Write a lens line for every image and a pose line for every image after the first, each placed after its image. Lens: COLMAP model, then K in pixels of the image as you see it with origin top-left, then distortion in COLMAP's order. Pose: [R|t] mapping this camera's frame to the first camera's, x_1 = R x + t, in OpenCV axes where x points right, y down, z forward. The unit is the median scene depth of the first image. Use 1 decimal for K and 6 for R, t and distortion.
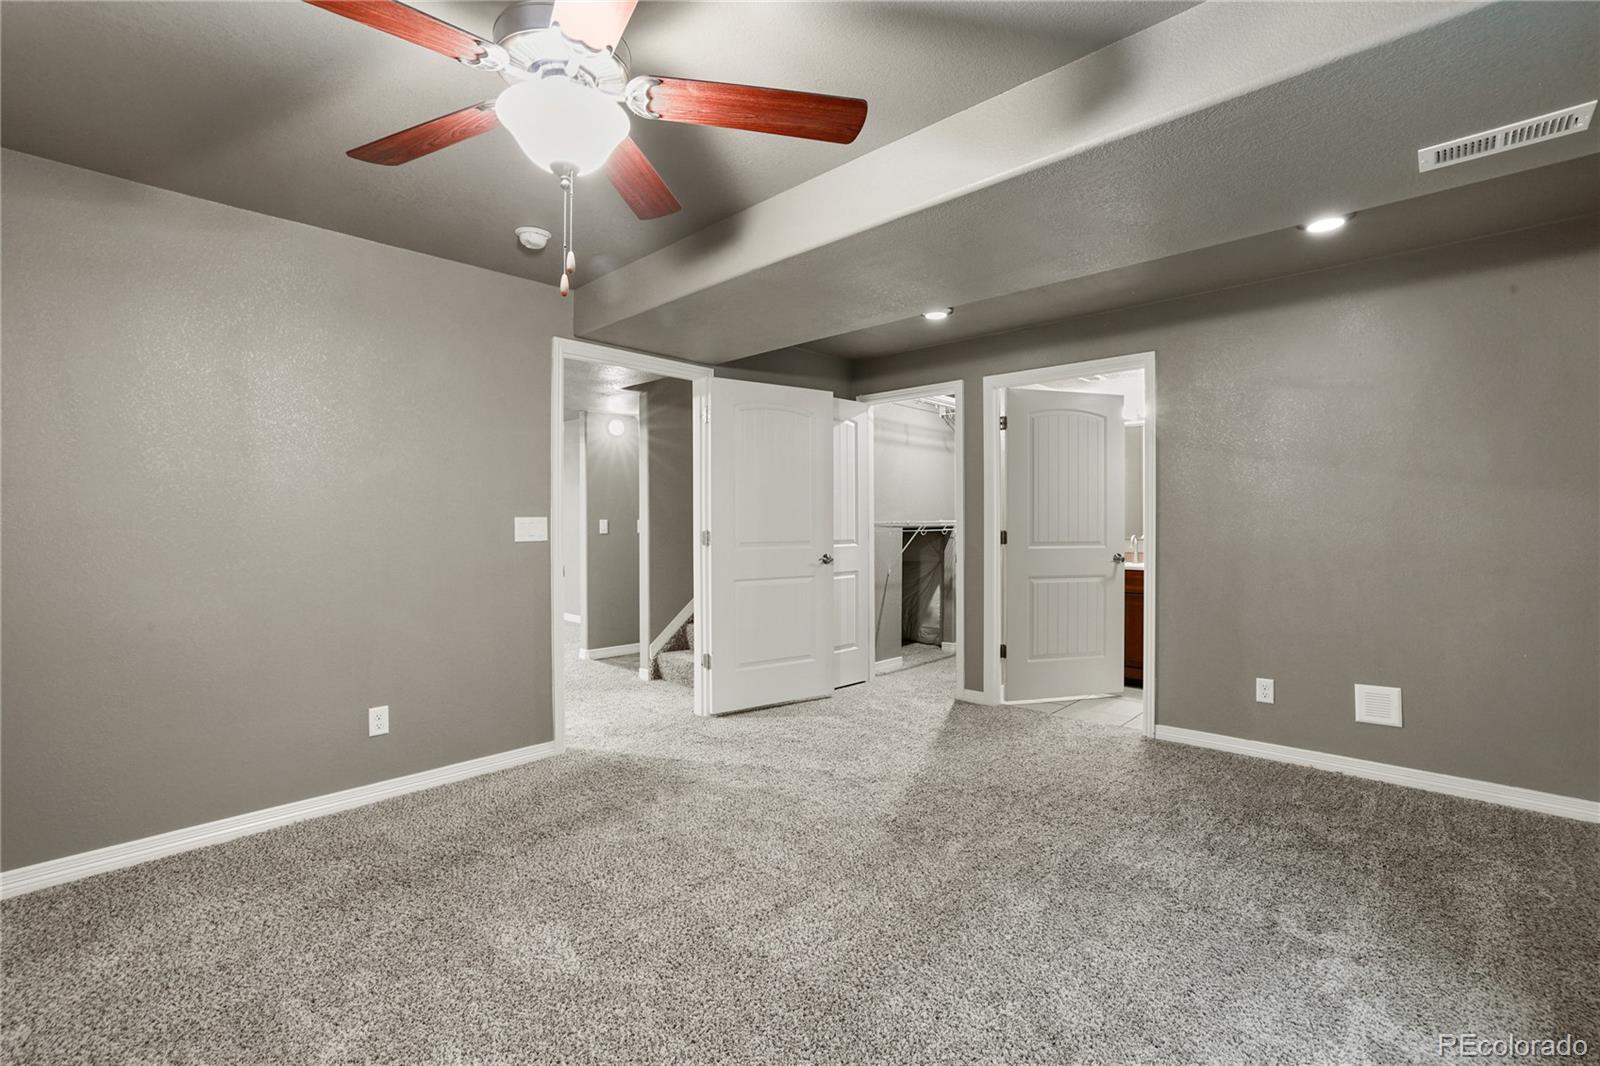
lens RADIAL K [[696.3, 0, 793.1], [0, 696.3, 521.2], [0, 0, 1]] dist [-0.048890, 0.018123]
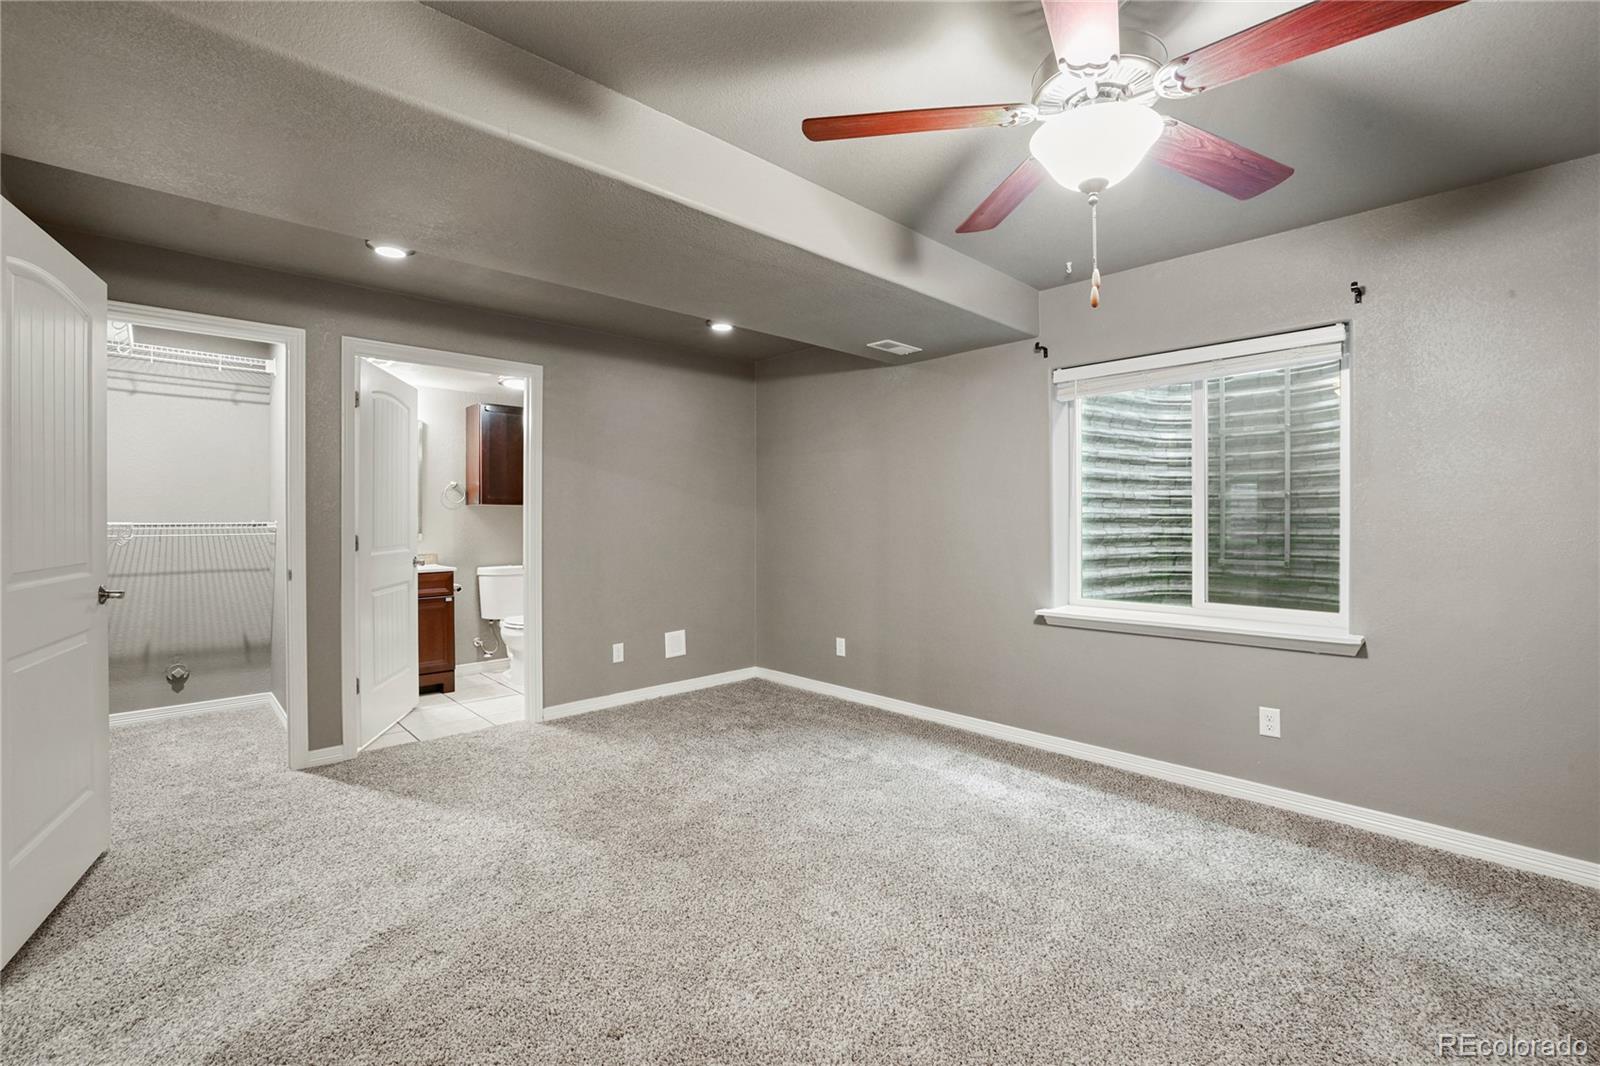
lens RADIAL K [[696.3, 0, 793.1], [0, 696.3, 521.2], [0, 0, 1]] dist [-0.048890, 0.018123]
pose [[0.033810, -0.000582, 0.999428, -0.599456], [-0.001908, 0.999998, 0.000647, -0.004094], [-0.999426, -0.001929, 0.033809, 0.609235]]
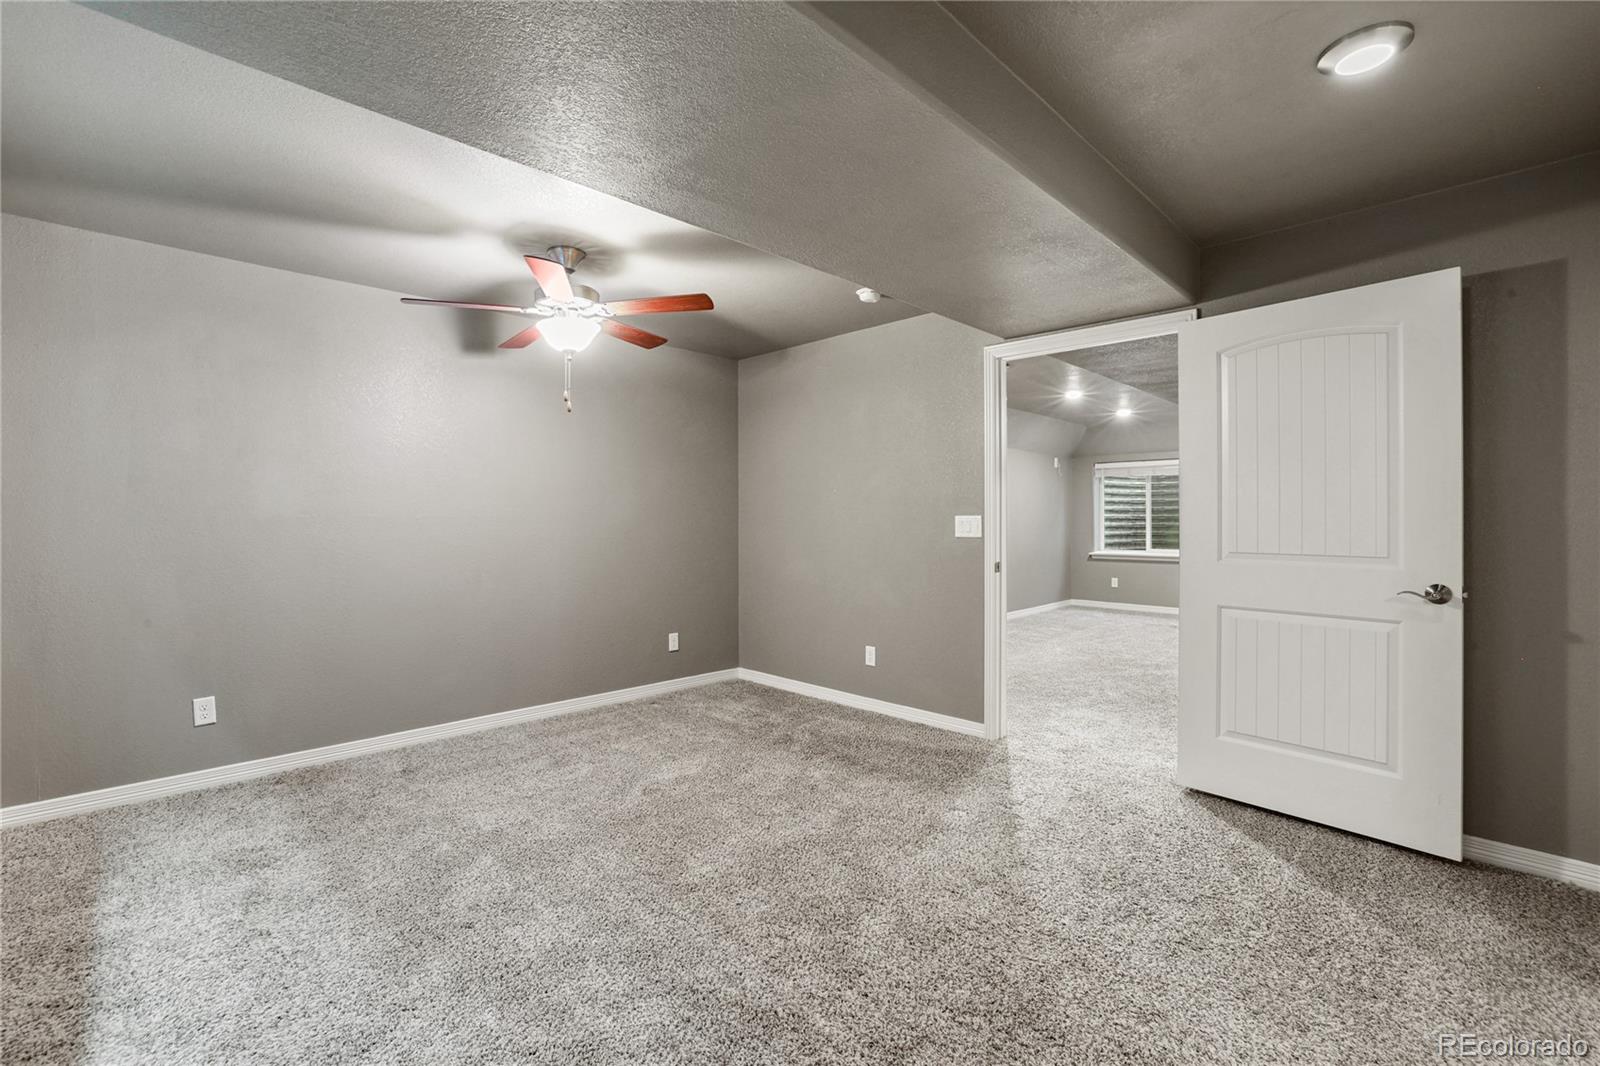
lens RADIAL K [[695.2, 0, 772.9], [0, 695.2, 516.1], [0, 0, 1]] dist [-0.001428, -0.000231]
pose [[-0.023631, 0.007471, -0.999693, 0.754316], [0.004603, 0.999962, 0.007364, -0.014839], [0.999710, -0.004428, -0.023664, 0.714295]]
